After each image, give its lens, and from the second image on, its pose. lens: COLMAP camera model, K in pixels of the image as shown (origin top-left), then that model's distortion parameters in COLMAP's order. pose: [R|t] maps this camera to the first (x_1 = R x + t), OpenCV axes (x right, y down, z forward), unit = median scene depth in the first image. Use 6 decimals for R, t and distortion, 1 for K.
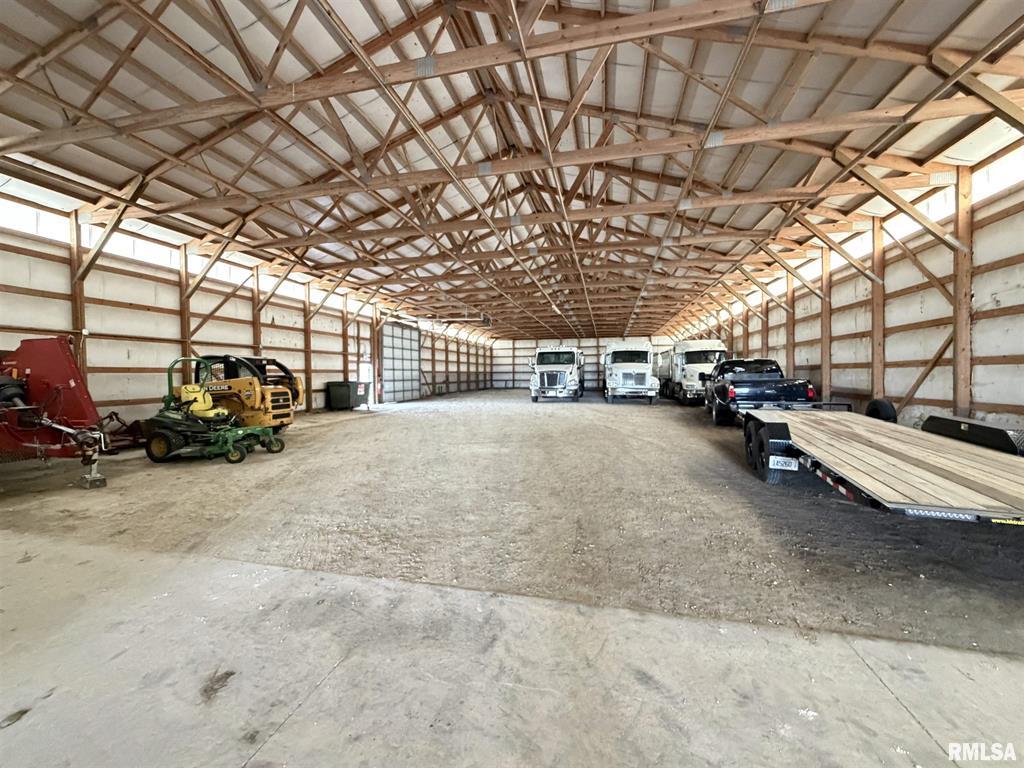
lens RADIAL K [[410.5, 0, 510.1], [0, 410.5, 382.4], [0, 0, 1]] dist [0.001291, 0.000279]
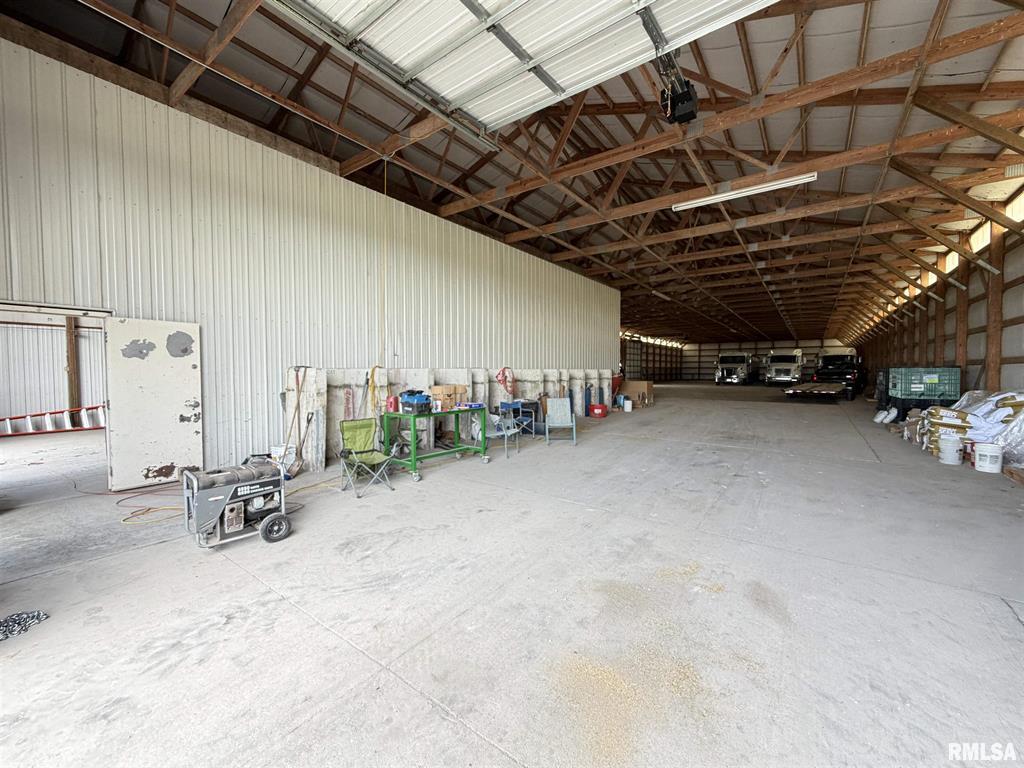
lens RADIAL K [[410.5, 0, 510.1], [0, 410.5, 382.4], [0, 0, 1]] dist [0.001291, 0.000279]
pose [[0.920554, 0.018792, -0.390163, -0.040025], [-0.013859, 0.999785, 0.015456, 0.011854], [0.390369, -0.008821, 0.920616, -0.530266]]
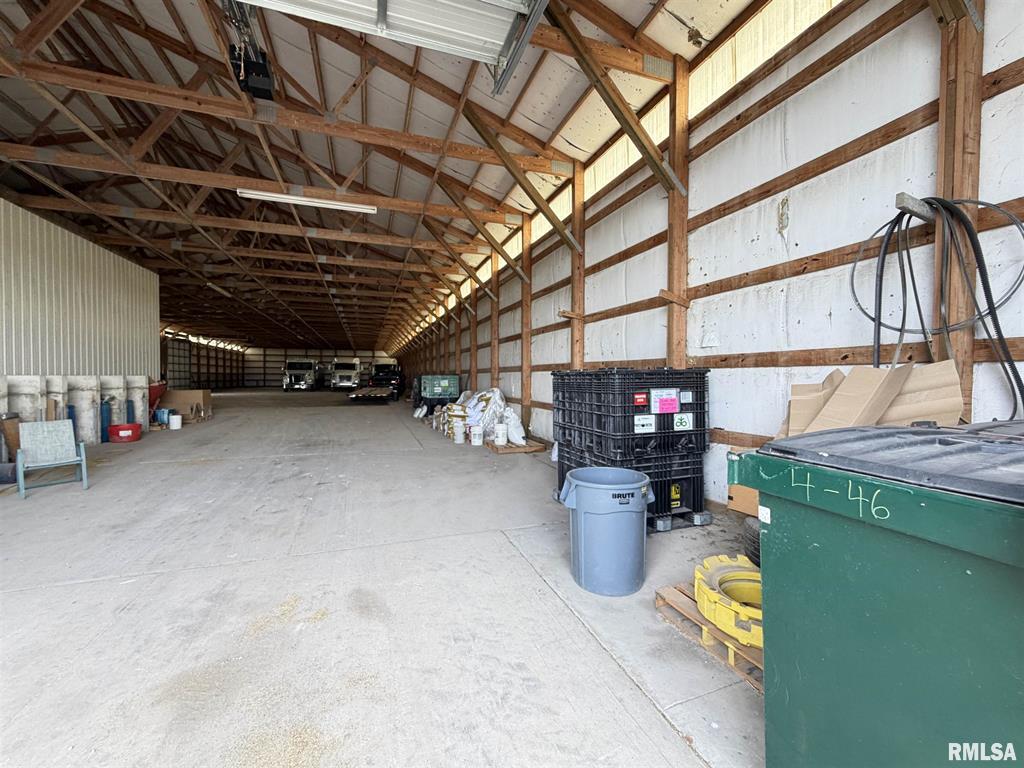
lens RADIAL K [[410.5, 0, 510.1], [0, 410.5, 382.4], [0, 0, 1]] dist [0.001291, 0.000279]
pose [[0.840451, 0.000810, 0.541887, -0.045499], [0.002406, 0.999983, -0.005227, 0.011064], [-0.541883, 0.005696, 0.840435, -0.521365]]
